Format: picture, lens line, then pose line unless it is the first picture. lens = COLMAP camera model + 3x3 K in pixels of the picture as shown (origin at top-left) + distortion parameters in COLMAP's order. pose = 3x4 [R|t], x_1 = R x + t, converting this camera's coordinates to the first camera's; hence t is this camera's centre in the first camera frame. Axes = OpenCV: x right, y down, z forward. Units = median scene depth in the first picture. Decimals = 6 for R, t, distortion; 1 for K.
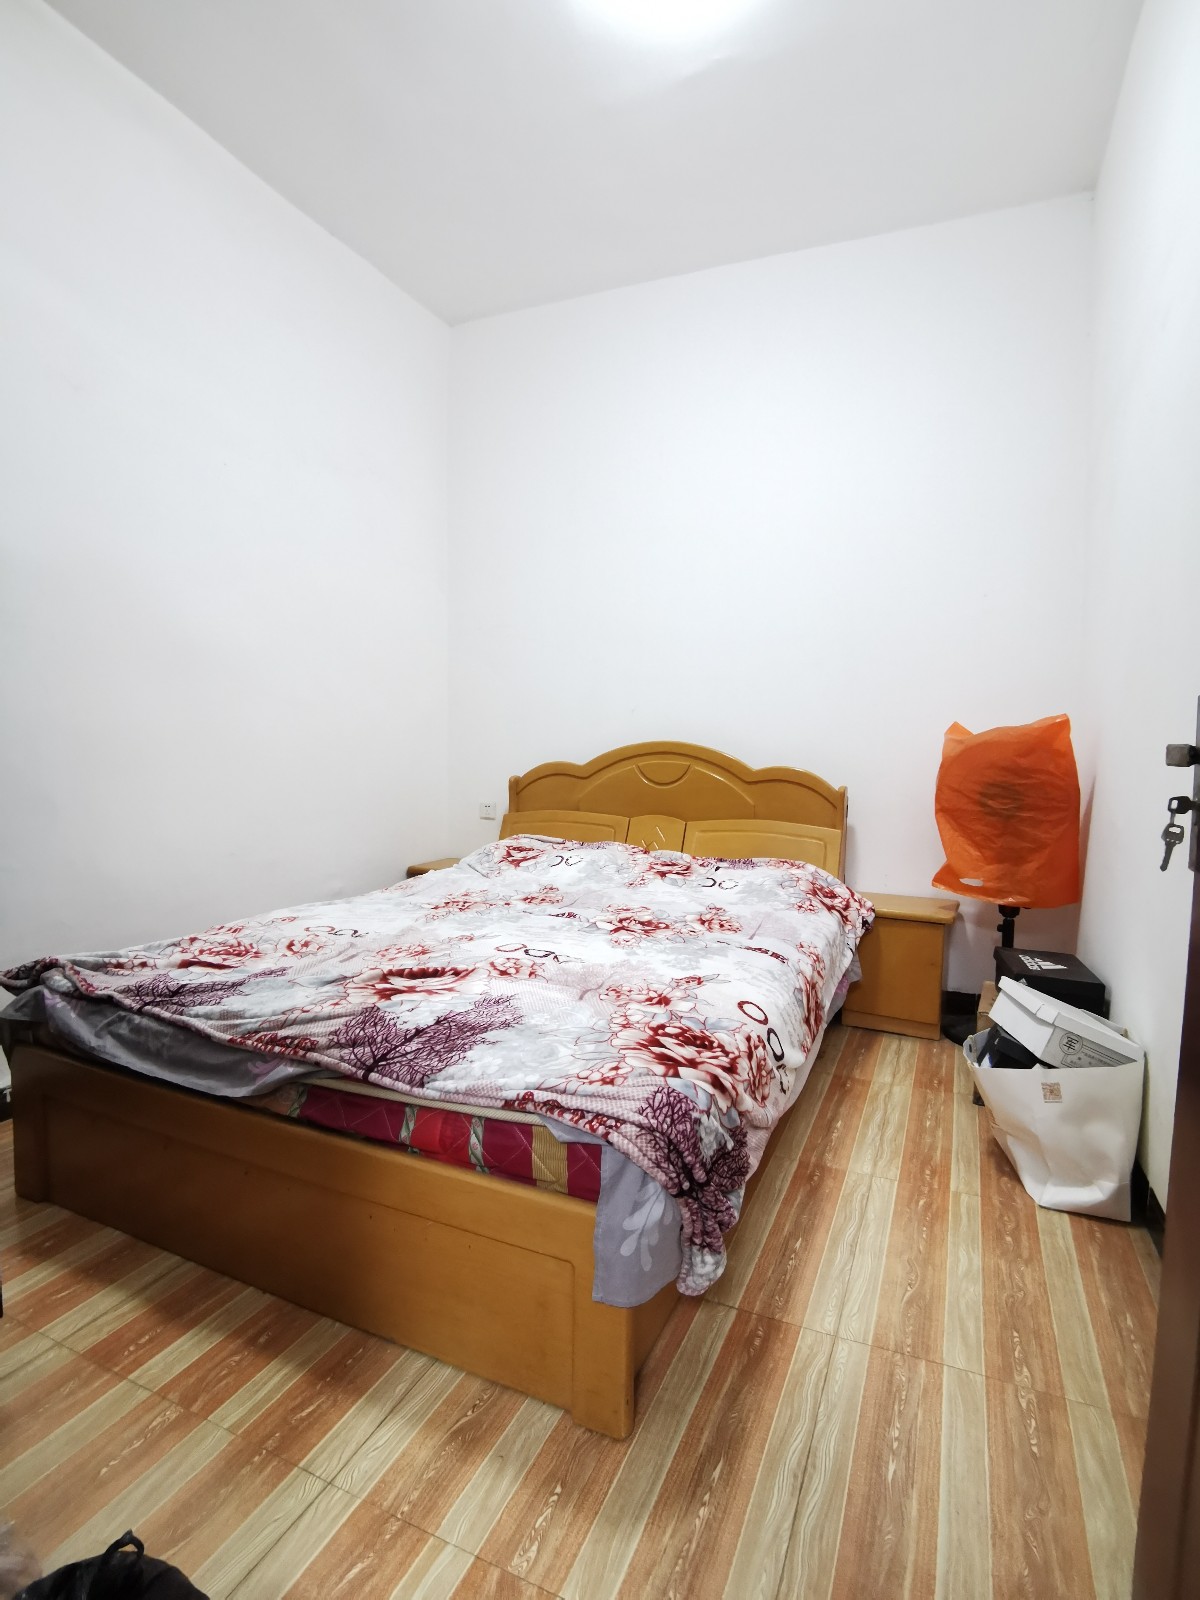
lens RADIAL K [[799.9, 0, 600.0], [0, 799.9, 800.0], [0, 0, 1]] dist [0.023753, -0.072158]
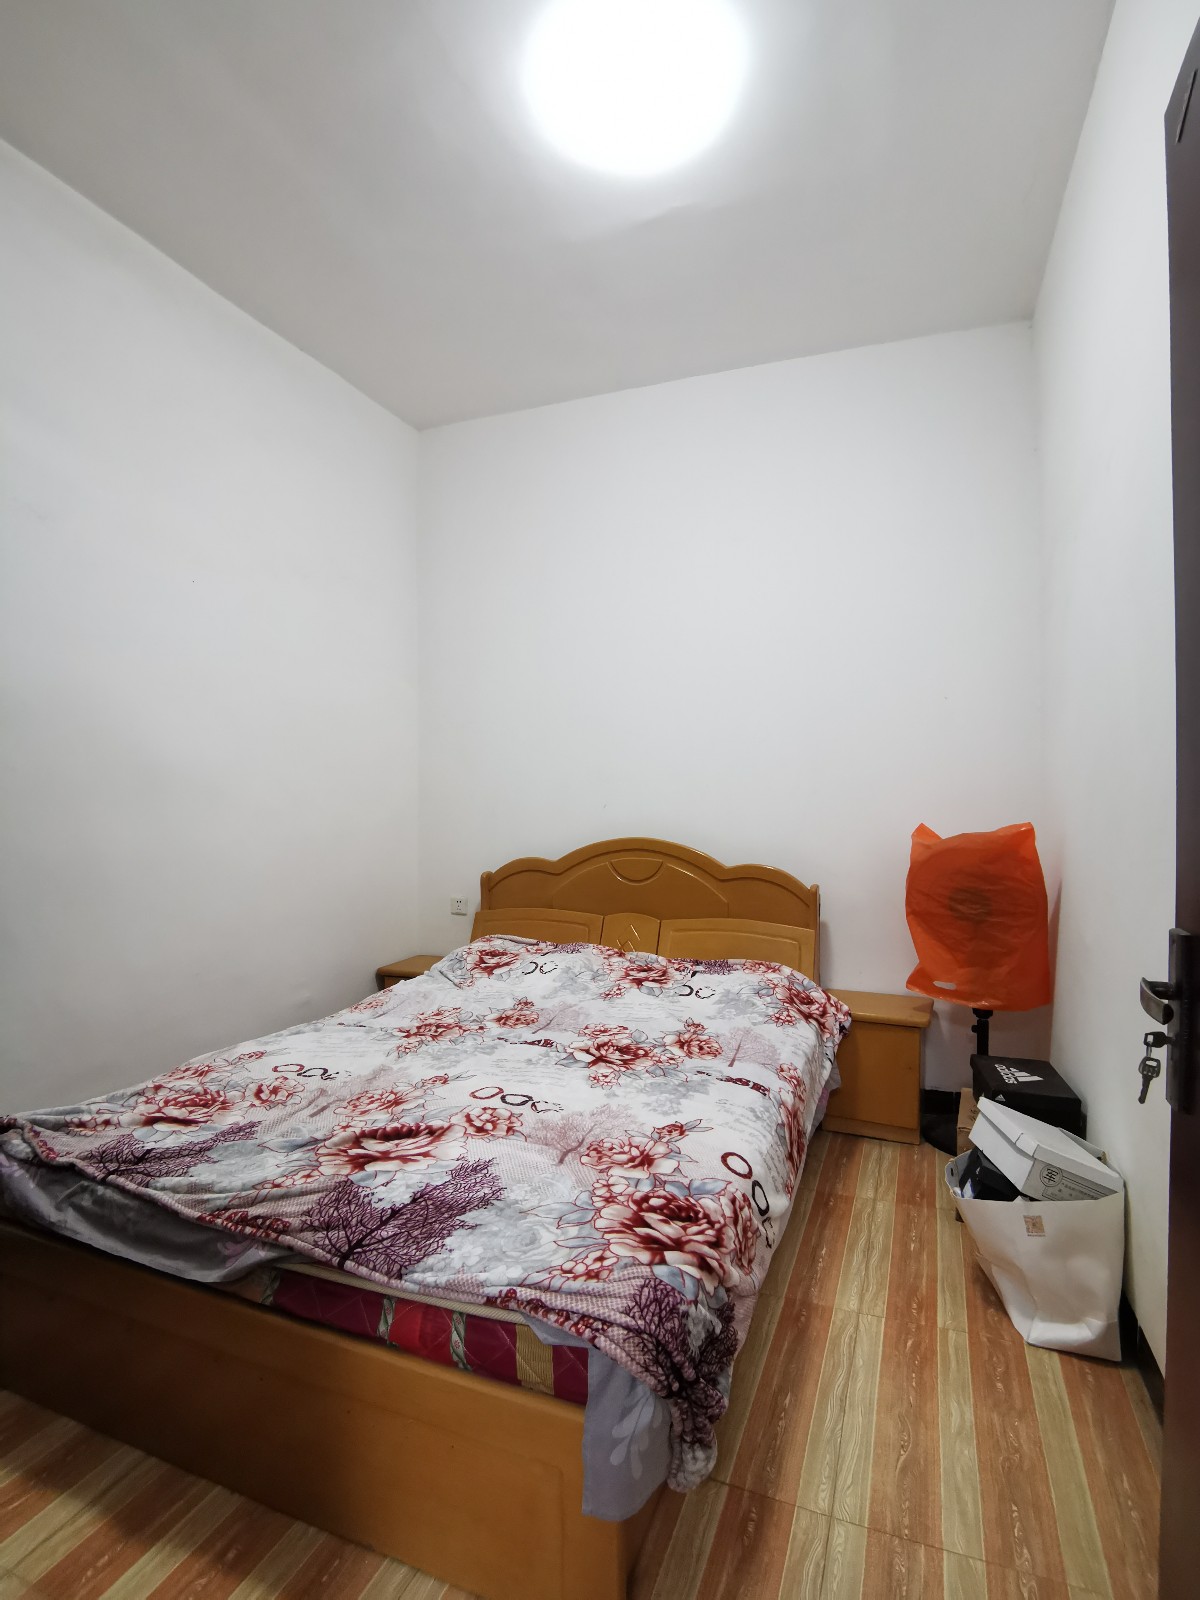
lens RADIAL K [[809.5, 0, 600.0], [0, 809.5, 800.0], [0, 0, 1]] dist [-0.045858, 0.007133]
pose [[0.999129, -0.015161, 0.038889, -0.007662], [0.017727, 0.997628, -0.066521, -0.117651], [-0.037788, 0.067152, 0.997027, -0.001694]]
